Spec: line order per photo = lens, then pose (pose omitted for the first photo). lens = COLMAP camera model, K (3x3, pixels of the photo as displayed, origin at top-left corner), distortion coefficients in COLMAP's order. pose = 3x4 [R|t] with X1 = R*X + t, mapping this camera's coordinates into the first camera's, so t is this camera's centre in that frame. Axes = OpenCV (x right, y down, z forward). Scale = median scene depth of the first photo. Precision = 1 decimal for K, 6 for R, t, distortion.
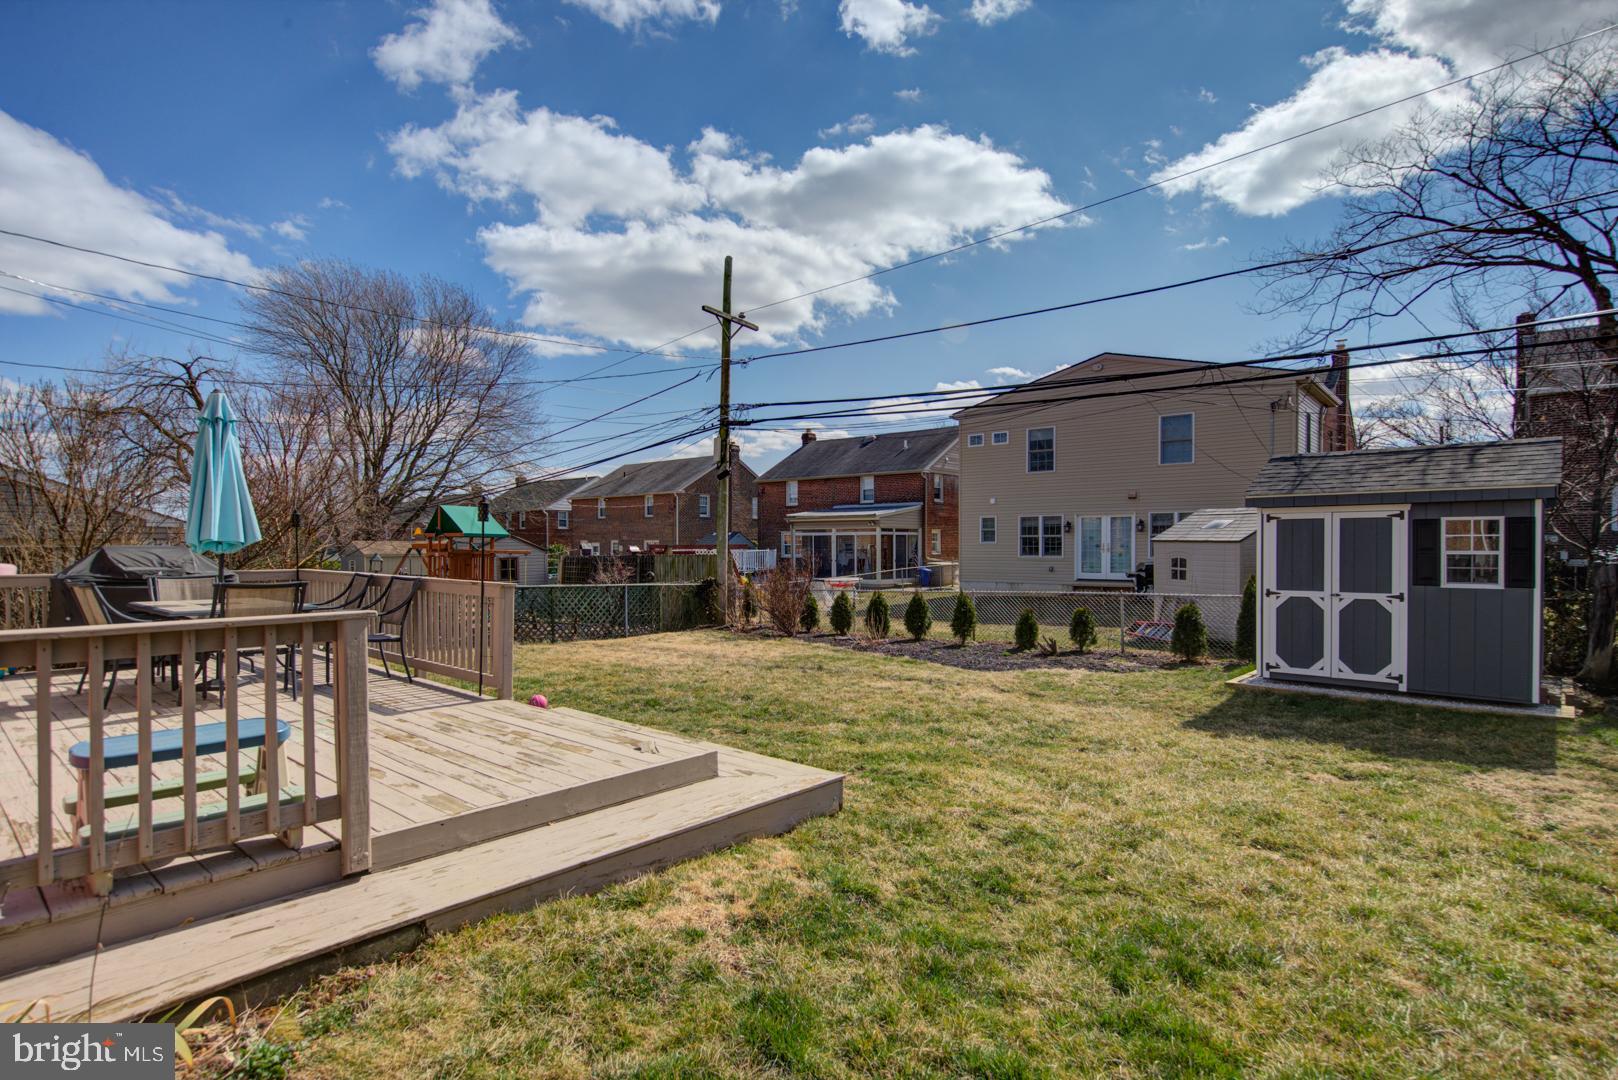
lens RADIAL K [[835.7, 0, 813.6], [0, 835.7, 545.6], [0, 0, 1]] dist [0.006082, -0.000617]
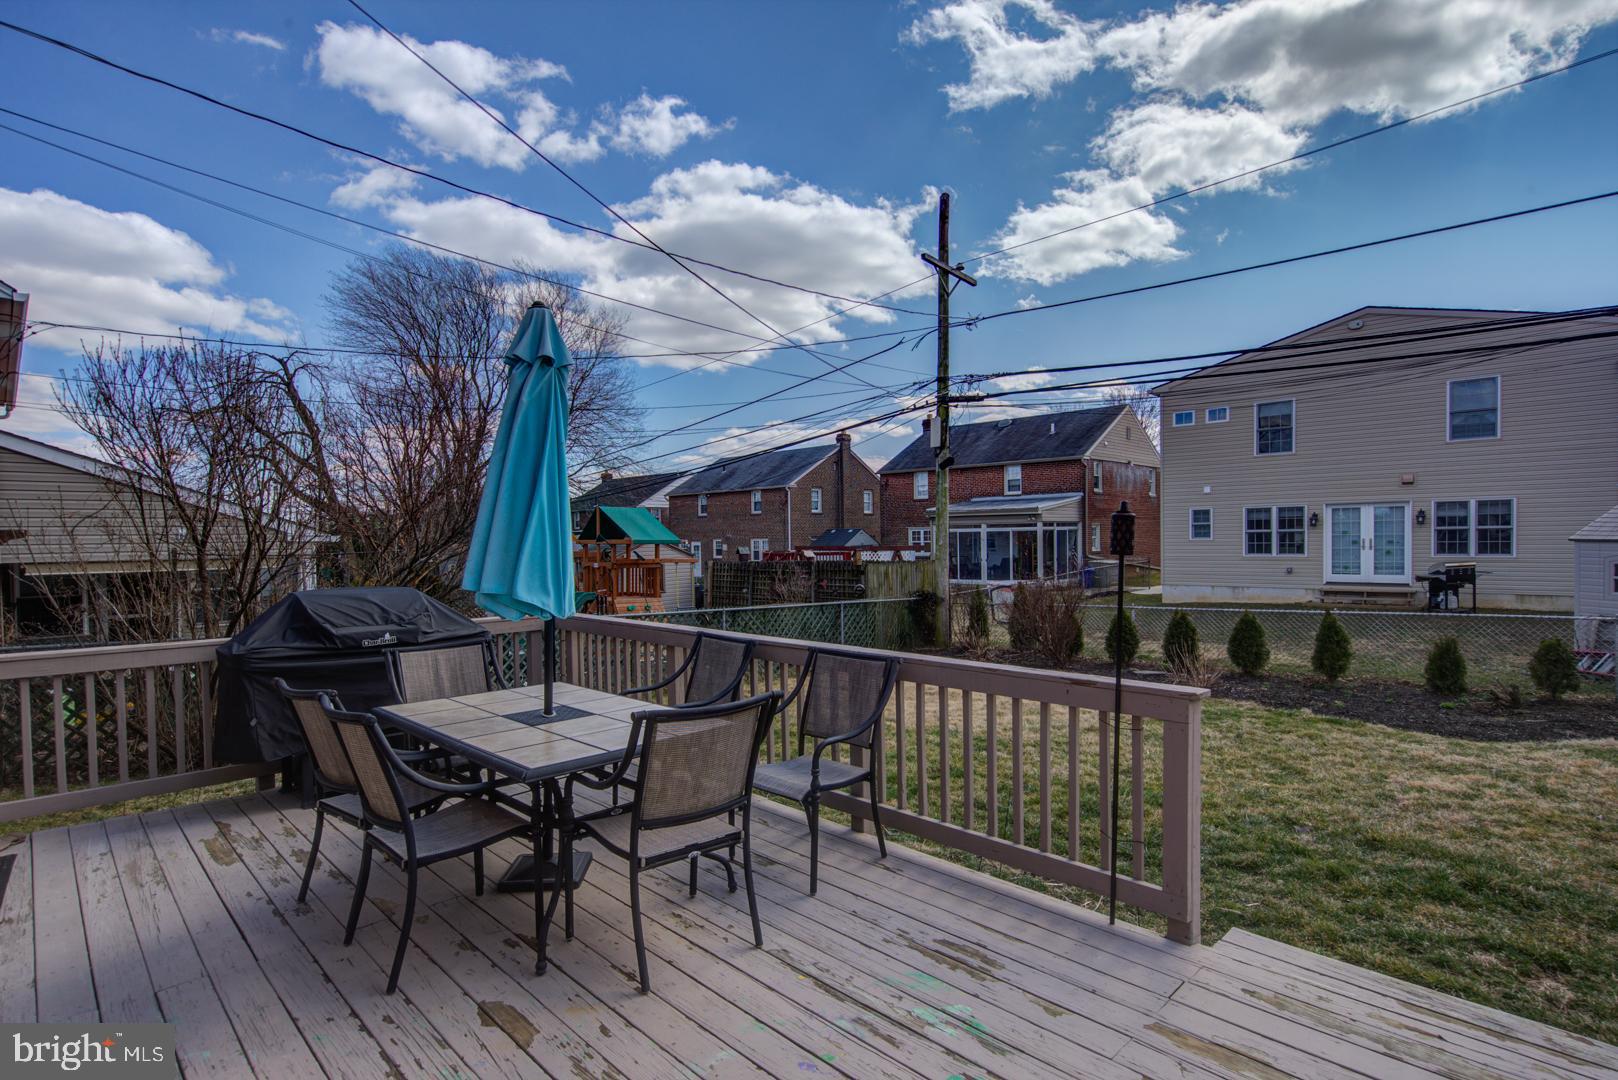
lens RADIAL K [[835.7, 0, 805.0], [0, 835.7, 544.9], [0, 0, 1]] dist [0.006082, -0.000617]
pose [[0.997738, -0.013236, -0.065908, -0.140357], [0.013797, 0.999872, 0.008064, -0.010431], [0.065793, -0.008955, 0.997793, 0.134601]]
